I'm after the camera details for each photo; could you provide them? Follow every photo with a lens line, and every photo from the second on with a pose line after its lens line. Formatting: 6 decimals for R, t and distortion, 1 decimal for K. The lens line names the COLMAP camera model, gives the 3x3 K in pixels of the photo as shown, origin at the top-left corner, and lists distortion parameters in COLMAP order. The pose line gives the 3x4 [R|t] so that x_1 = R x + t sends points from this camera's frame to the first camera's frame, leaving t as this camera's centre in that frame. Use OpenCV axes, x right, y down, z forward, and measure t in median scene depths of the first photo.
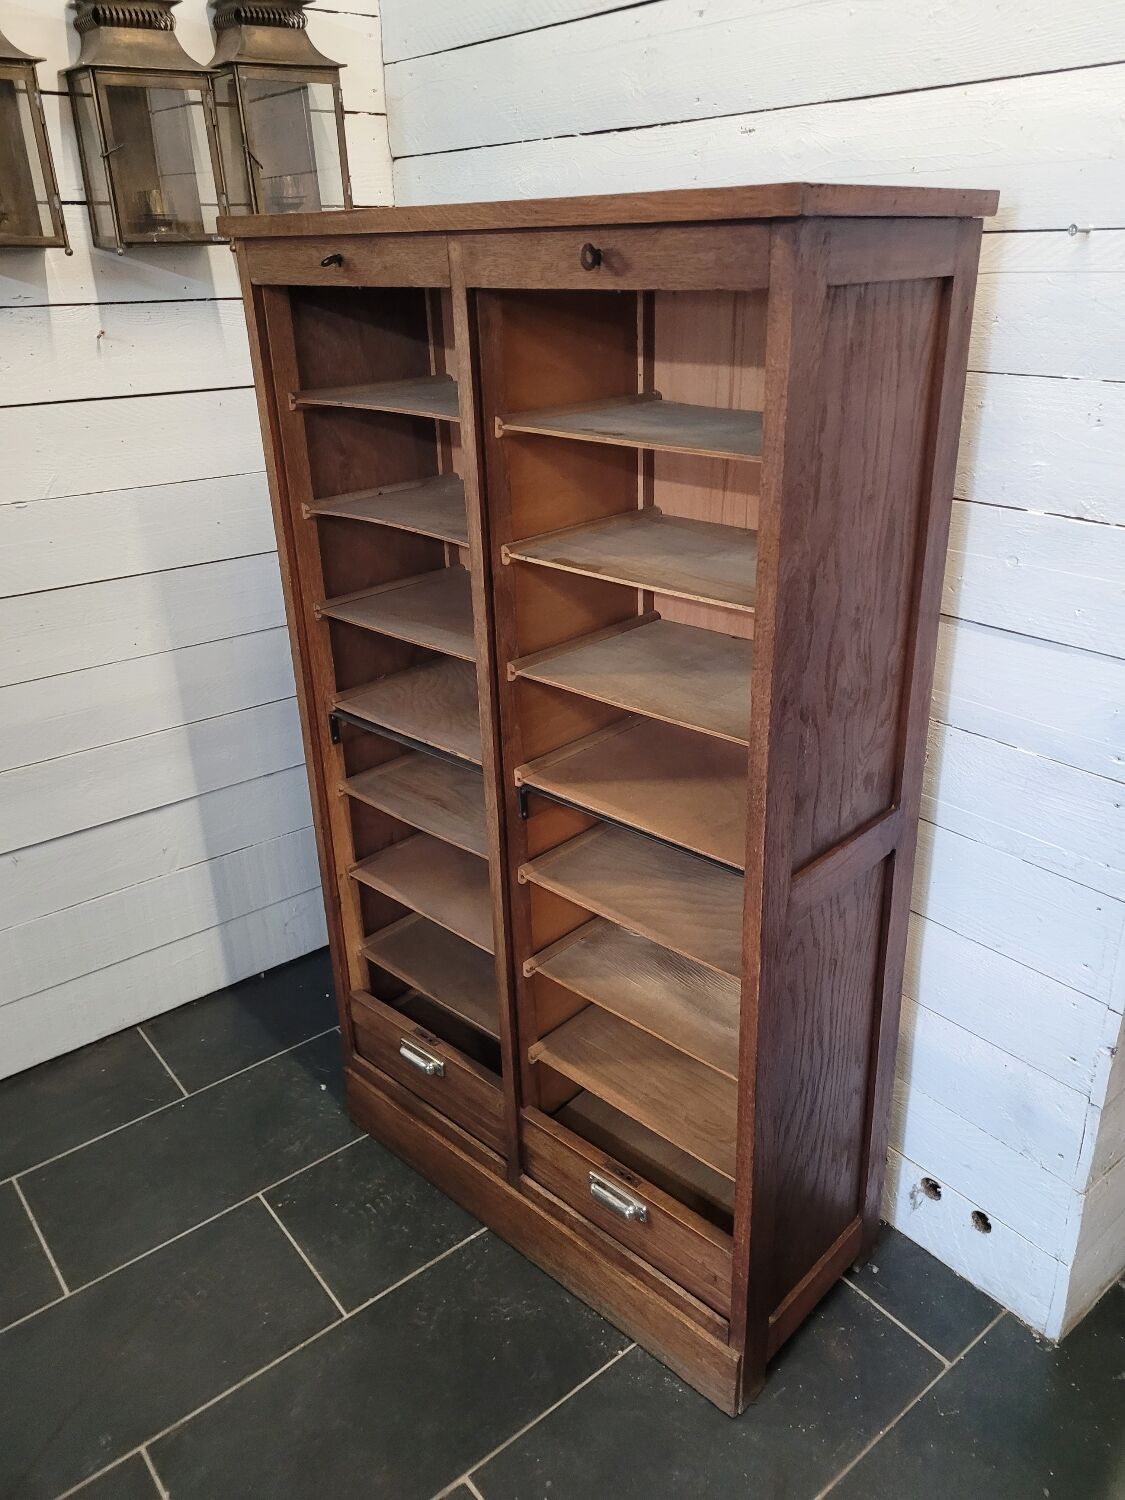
lens RADIAL K [[1118.2, 0, 580.1], [0, 1118.2, 731.2], [0, 0, 1]] dist [0.060458, -0.051963]
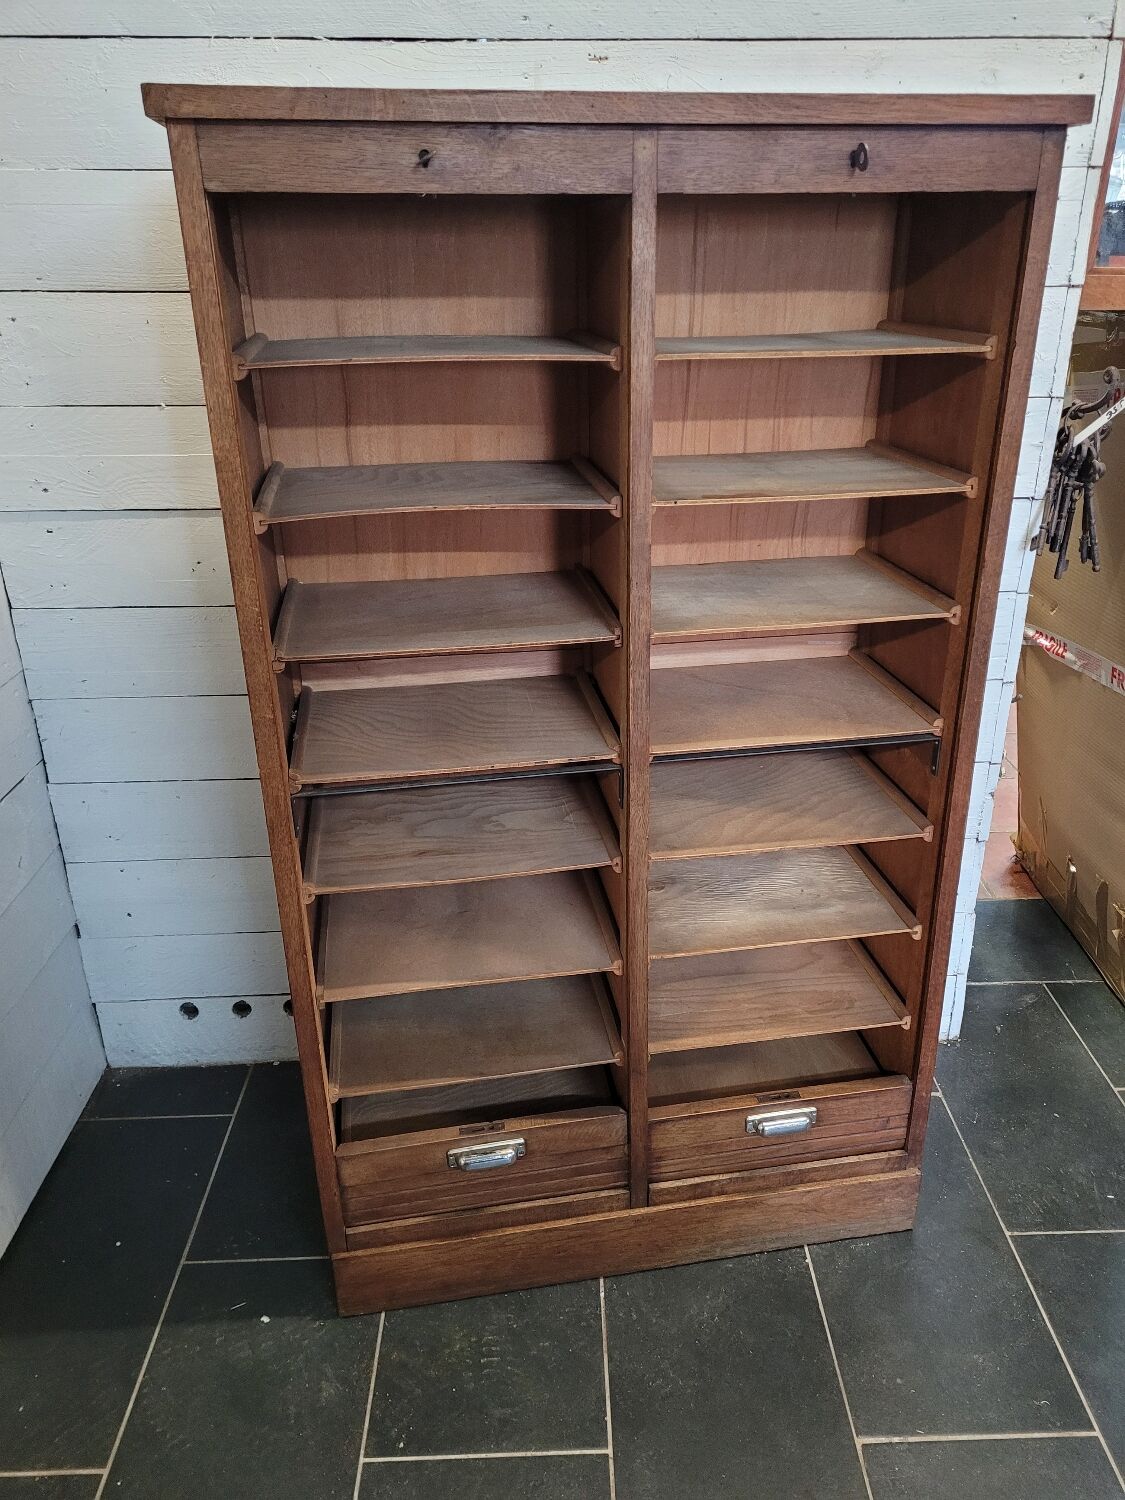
lens RADIAL K [[1118.2, 0, 583.1], [0, 1118.2, 742.8], [0, 0, 1]] dist [0.060458, -0.051963]
pose [[0.605265, -0.308765, 0.733702, -0.717641], [0.309472, 0.940474, 0.140484, -0.105446], [-0.733404, 0.142030, 0.664790, 0.409970]]
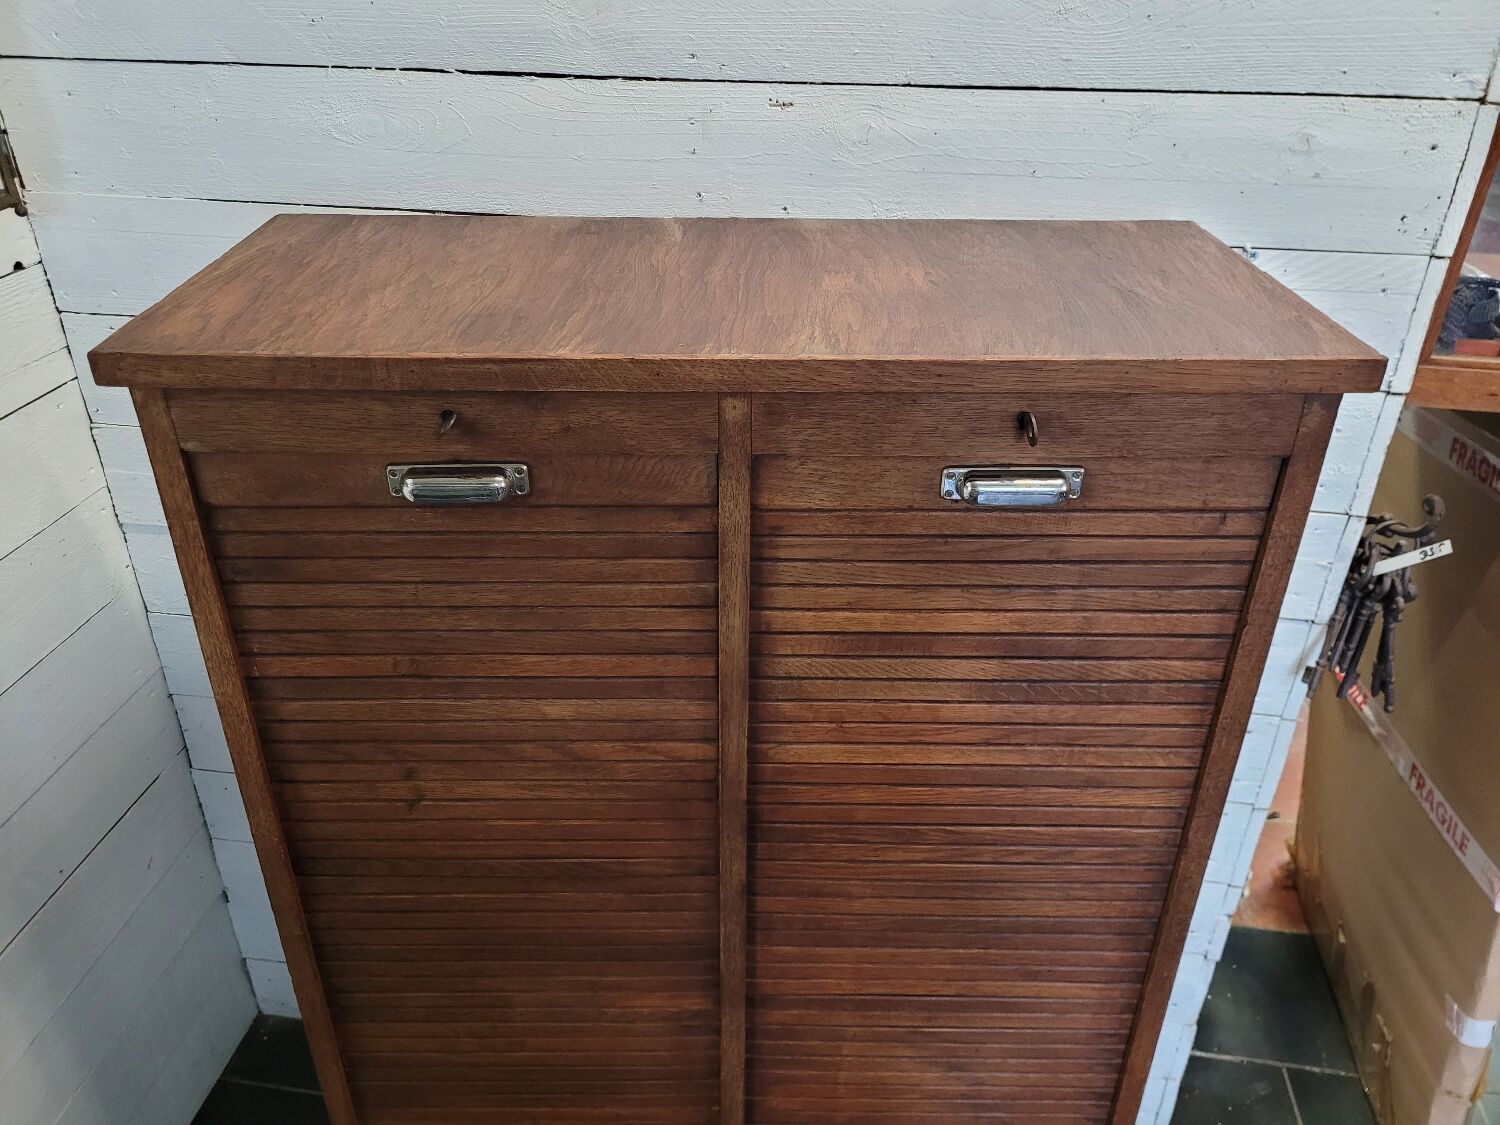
lens RADIAL K [[1118.2, 0, 721.8], [0, 1118.2, 529.6], [0, 0, 1]] dist [0.060458, -0.051963]
pose [[0.742907, -0.309505, 0.593545, -0.413753], [0.246348, 0.950873, 0.187494, -0.378724], [-0.622416, 0.006928, 0.782656, 0.384879]]
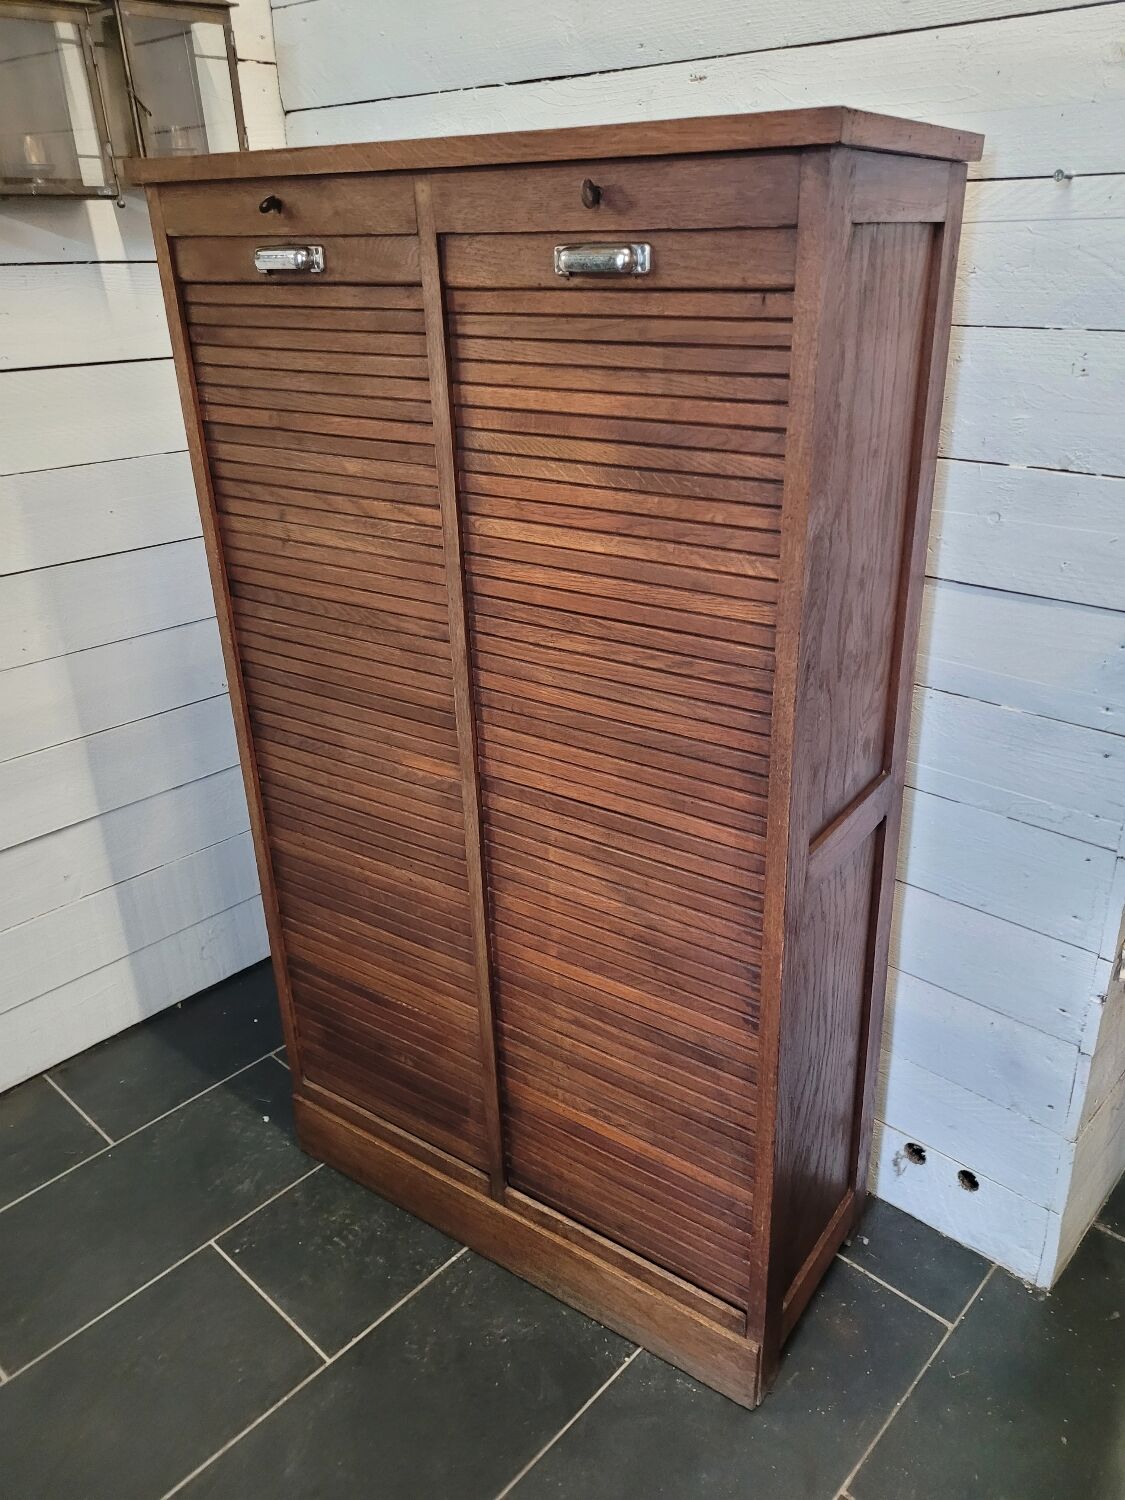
lens RADIAL K [[1118.2, 0, 599.6], [0, 1118.2, 737.8], [0, 0, 1]] dist [0.060458, -0.051963]
pose [[0.987853, -0.057025, 0.144548, -0.099127], [0.055867, 0.998365, 0.012060, 0.009595], [-0.144999, -0.003838, 0.989424, 0.056267]]
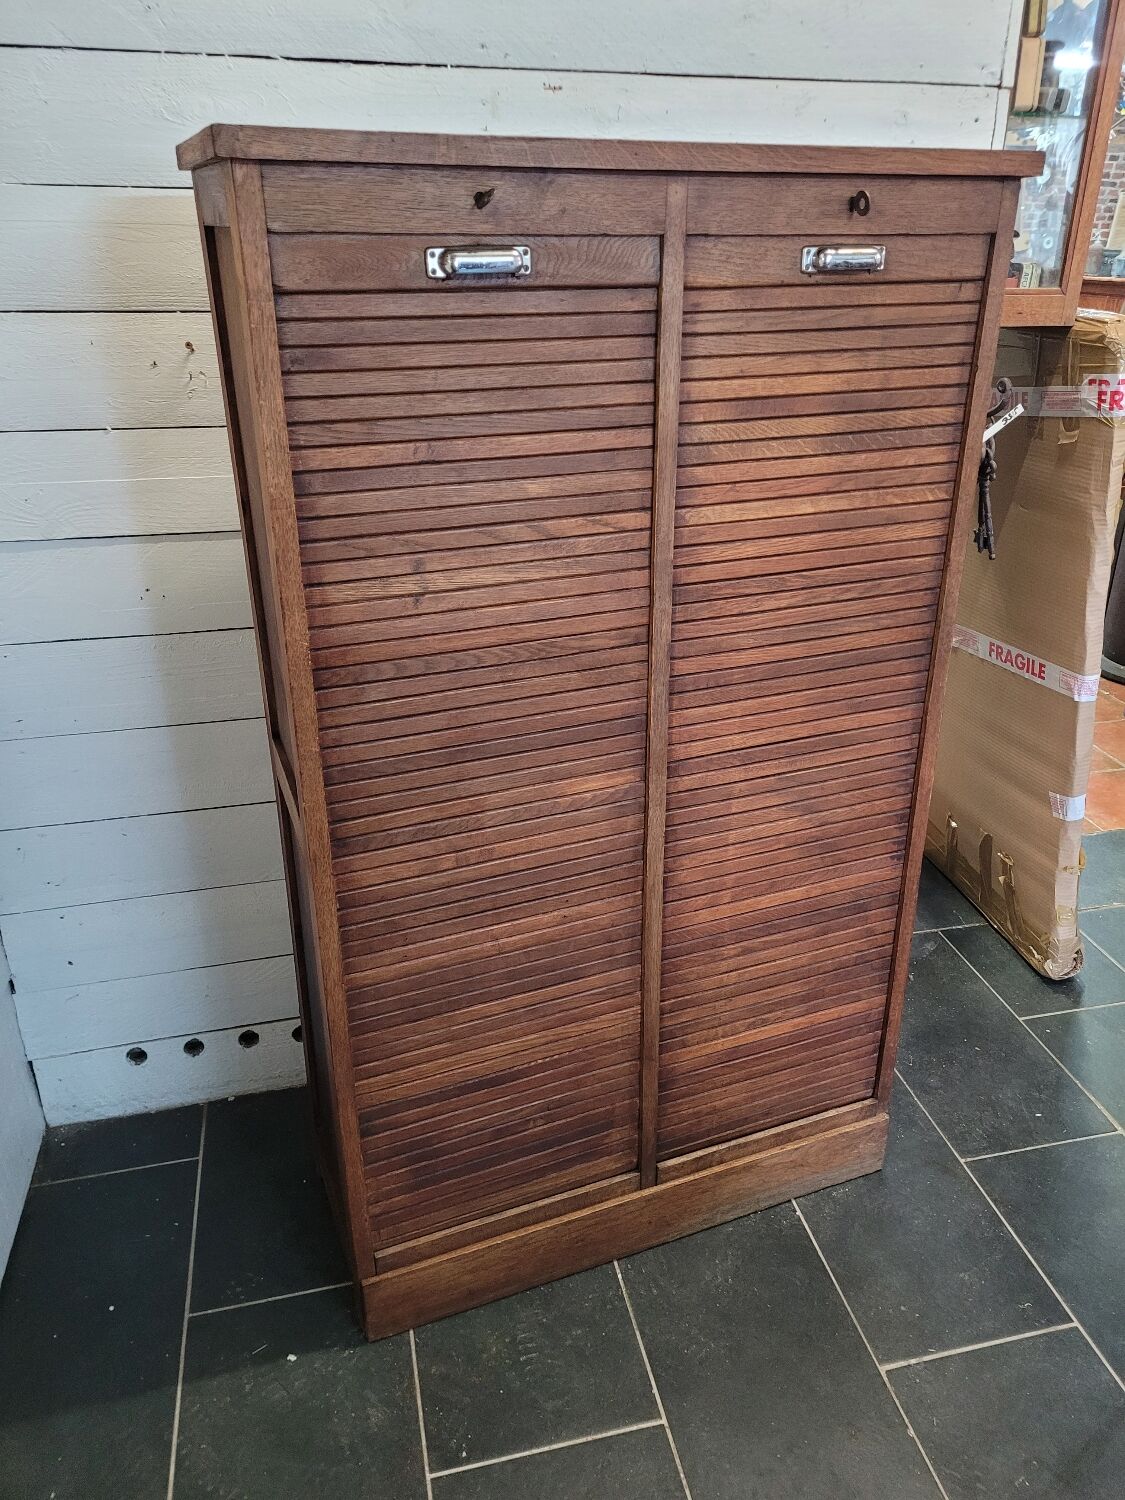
lens RADIAL K [[1118.2, 0, 584.4], [0, 1118.2, 729.4], [0, 0, 1]] dist [0.060458, -0.051963]
pose [[0.429142, -0.348972, 0.833100, -0.831704], [0.342502, 0.916337, 0.207411, -0.190012], [-0.835781, 0.196329, 0.512763, 0.530425]]
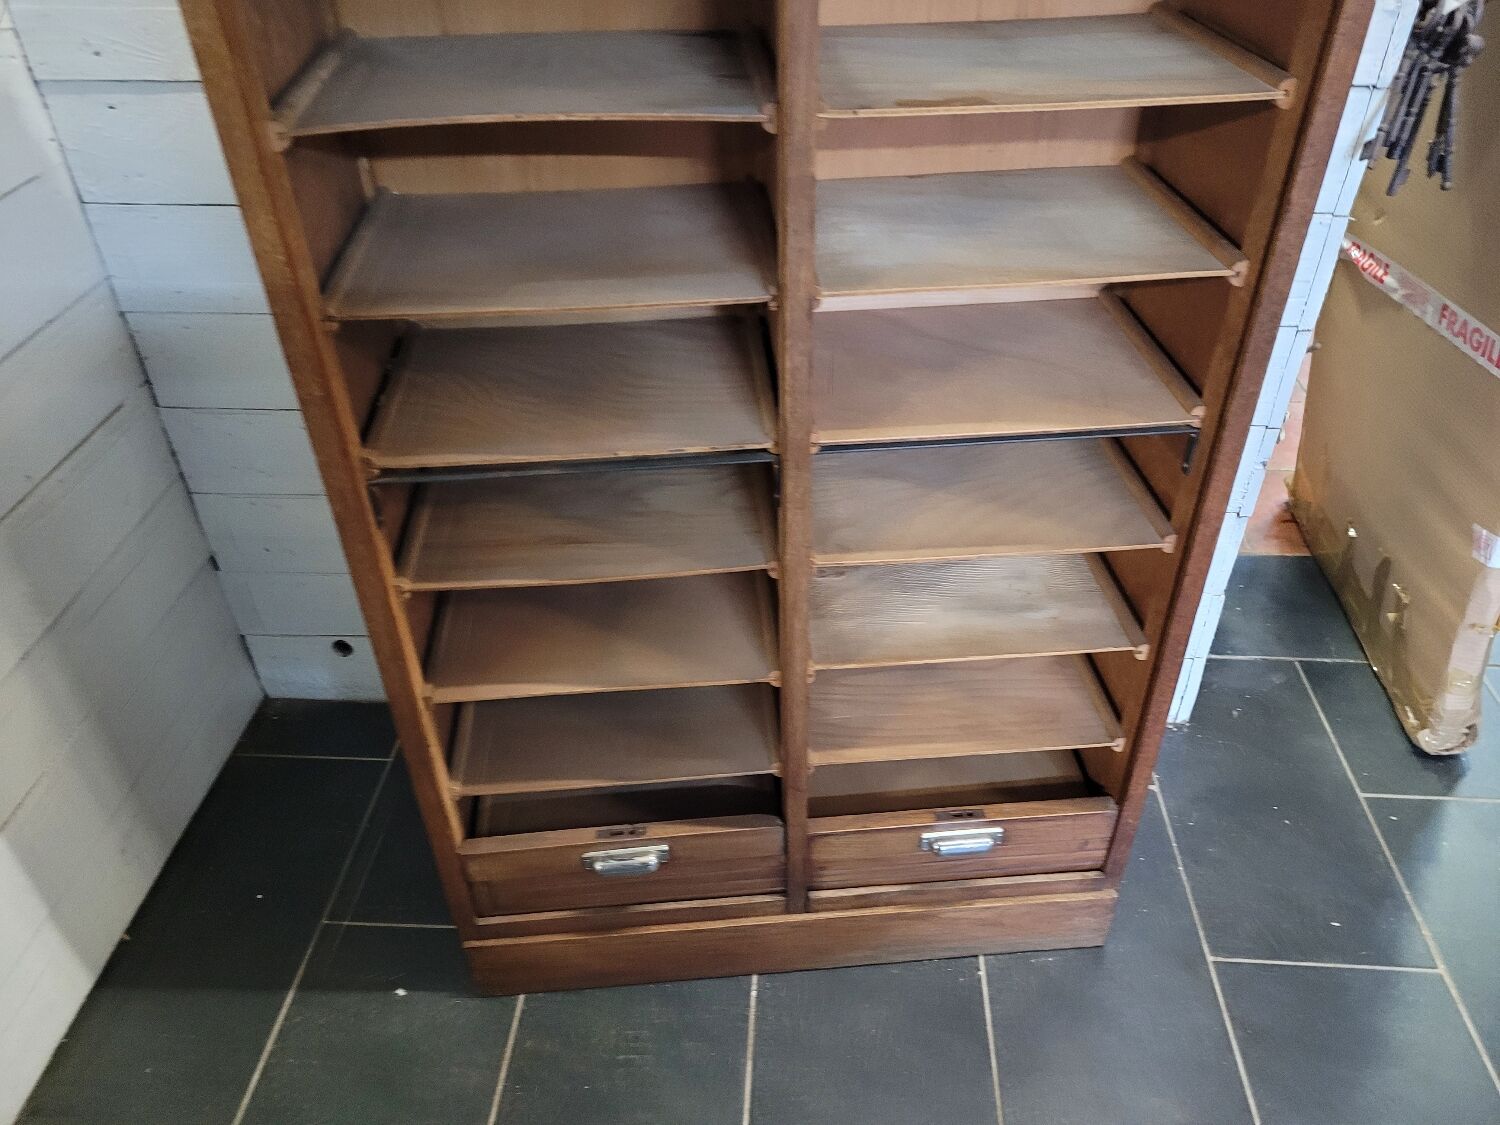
lens RADIAL K [[1118.2, 0, 751.3], [0, 1118.2, 553.8], [0, 0, 1]] dist [0.060458, -0.051963]
pose [[0.675850, -0.435622, 0.594525, -0.516284], [0.288660, 0.898648, 0.330314, -0.136790], [-0.678160, -0.051627, 0.733098, 0.470406]]
